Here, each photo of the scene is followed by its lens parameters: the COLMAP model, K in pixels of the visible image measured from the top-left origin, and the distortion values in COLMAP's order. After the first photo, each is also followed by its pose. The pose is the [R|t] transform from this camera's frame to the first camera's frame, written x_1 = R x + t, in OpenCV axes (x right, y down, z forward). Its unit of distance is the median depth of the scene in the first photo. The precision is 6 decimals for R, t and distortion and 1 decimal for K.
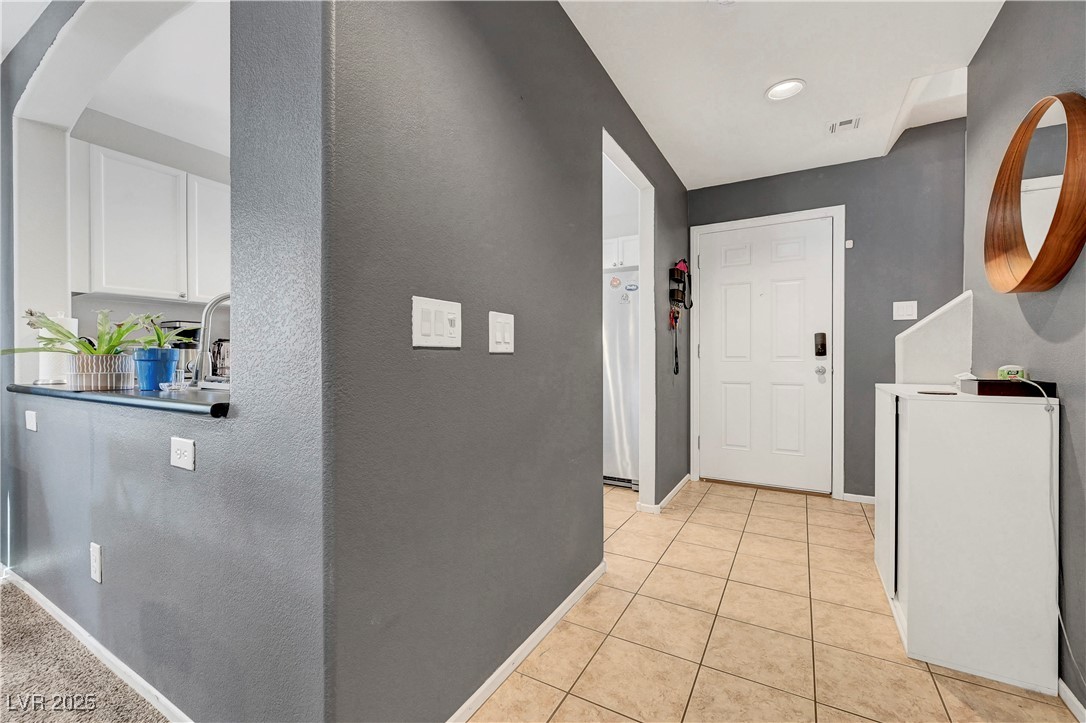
lens RADIAL K [[437.9, 0, 527.2], [0, 437.9, 362.2], [0, 0, 1]] dist [-0.001348, -0.000189]
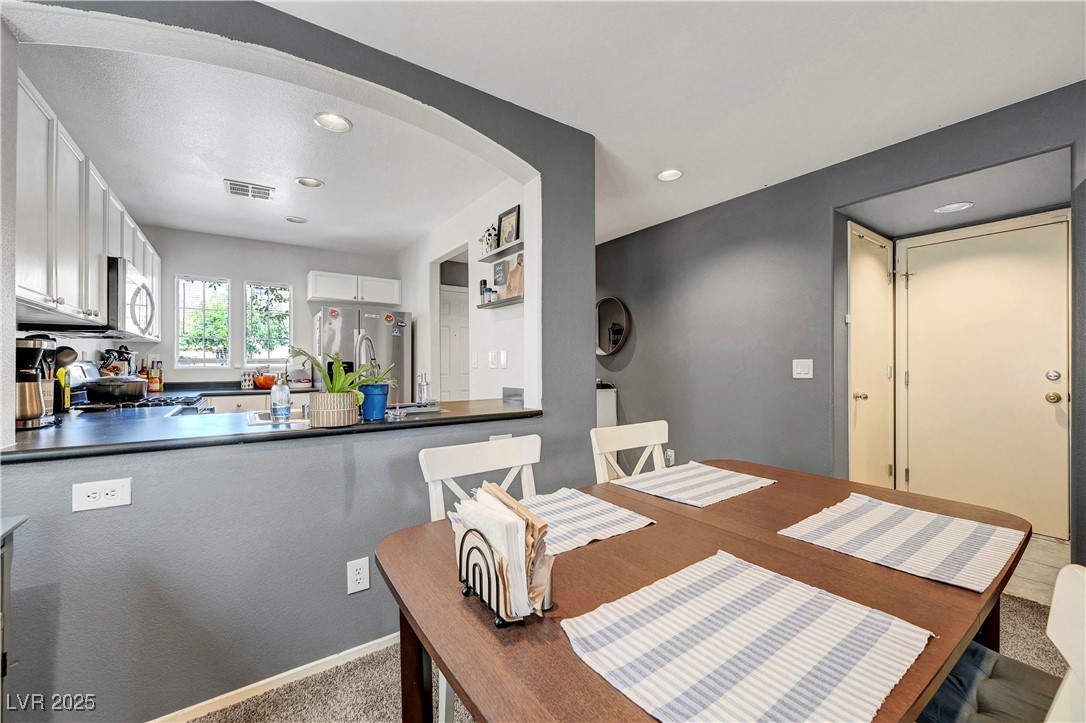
lens RADIAL K [[437.9, 0, 549.1], [0, 437.9, 361.1], [0, 0, 1]] dist [-0.001348, -0.000189]
pose [[0.383813, 0.009082, 0.923366, -1.166708], [0.010223, 0.999849, -0.014084, -0.048722], [-0.923354, 0.014845, 0.383662, 0.098396]]
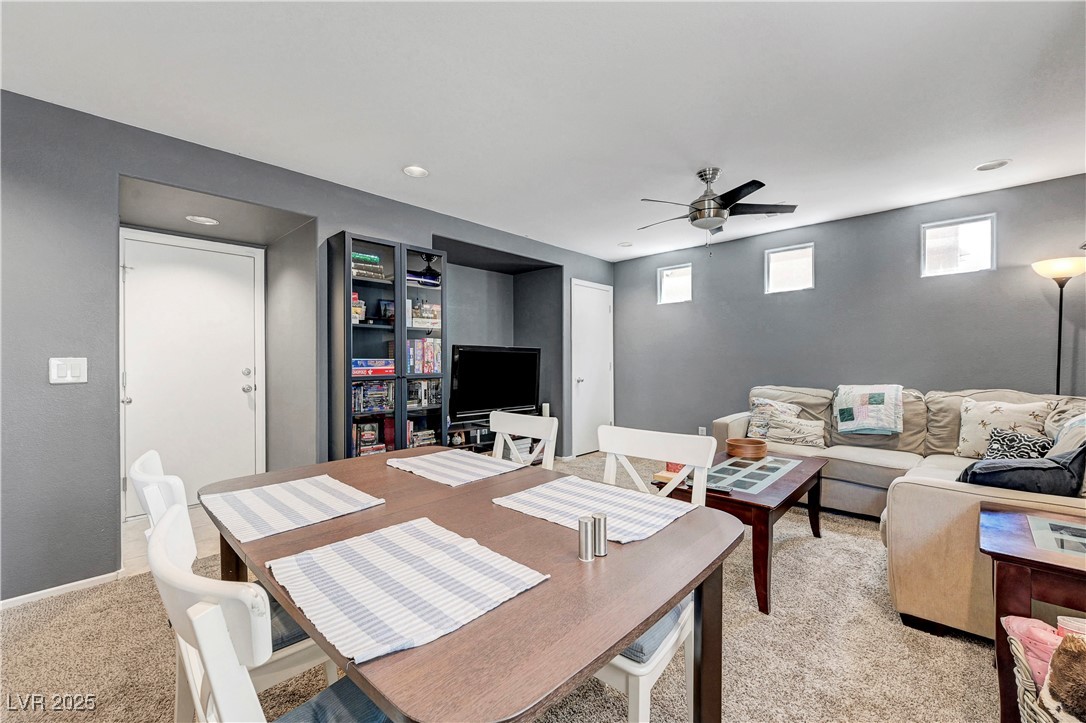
lens RADIAL K [[437.9, 0, 553.3], [0, 437.9, 361.1], [0, 0, 1]] dist [-0.001348, -0.000189]
pose [[-0.984773, 0.008831, 0.173621, -0.895538], [0.011028, 0.999871, 0.011697, -0.055690], [-0.173495, 0.013433, -0.984743, 0.644742]]
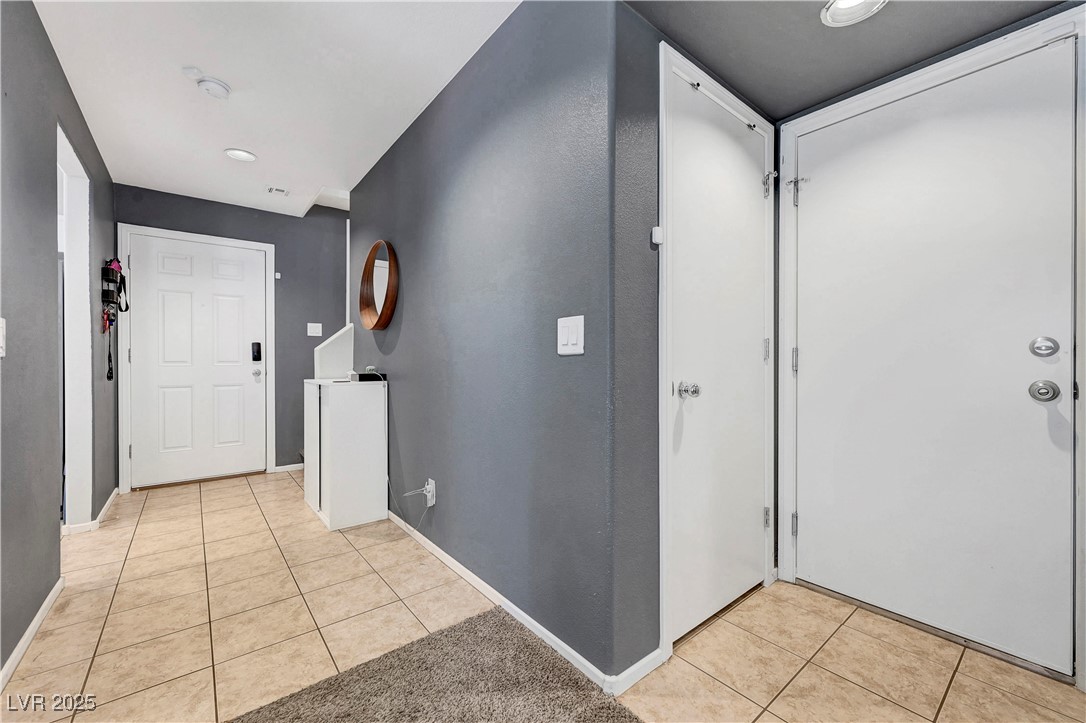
lens RADIAL K [[437.9, 0, 551.2], [0, 437.9, 361.5], [0, 0, 1]] dist [-0.001348, -0.000189]
pose [[0.327298, 0.002135, 0.944919, -0.321314], [0.010646, 0.999926, -0.005947, 0.004677], [-0.944861, 0.012006, 0.327251, -0.272958]]
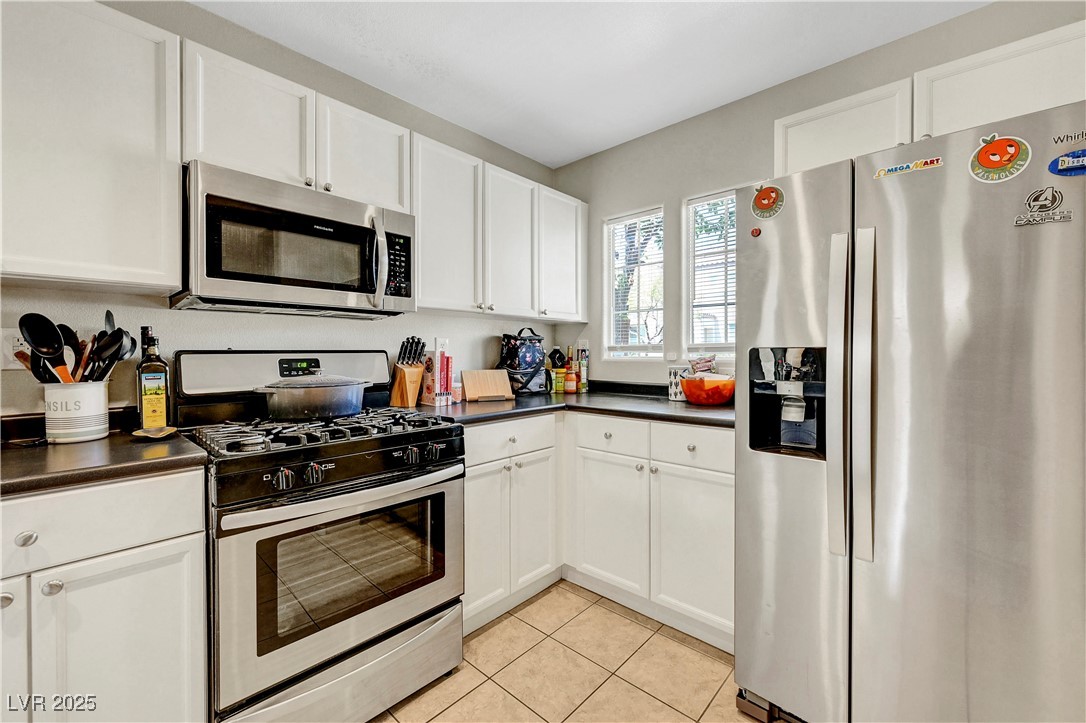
lens RADIAL K [[456.2, 0, 553.5], [0, 456.2, 357.0], [0, 0, 1]] dist [-0.002365, 0.000401]
pose [[0.987410, -0.001749, -0.158173, -0.054013], [0.001666, 0.999998, -0.000657, -0.067317], [0.158174, 0.000385, 0.987411, 0.953118]]
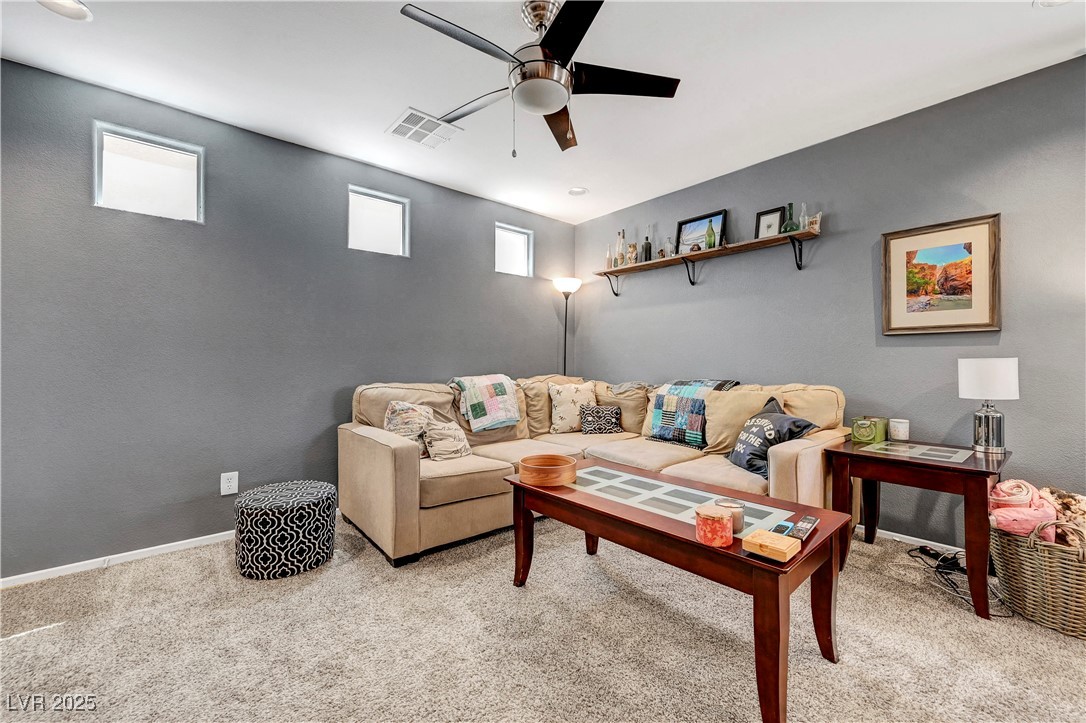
lens RADIAL K [[437.9, 0, 547.9], [0, 437.9, 359.7], [0, 0, 1]] dist [-0.001348, -0.000189]
pose [[-0.278871, -0.001620, -0.960327, -0.403541], [-0.007445, 0.999972, 0.000475, 0.006644], [0.960300, 0.007282, -0.278875, -0.488011]]
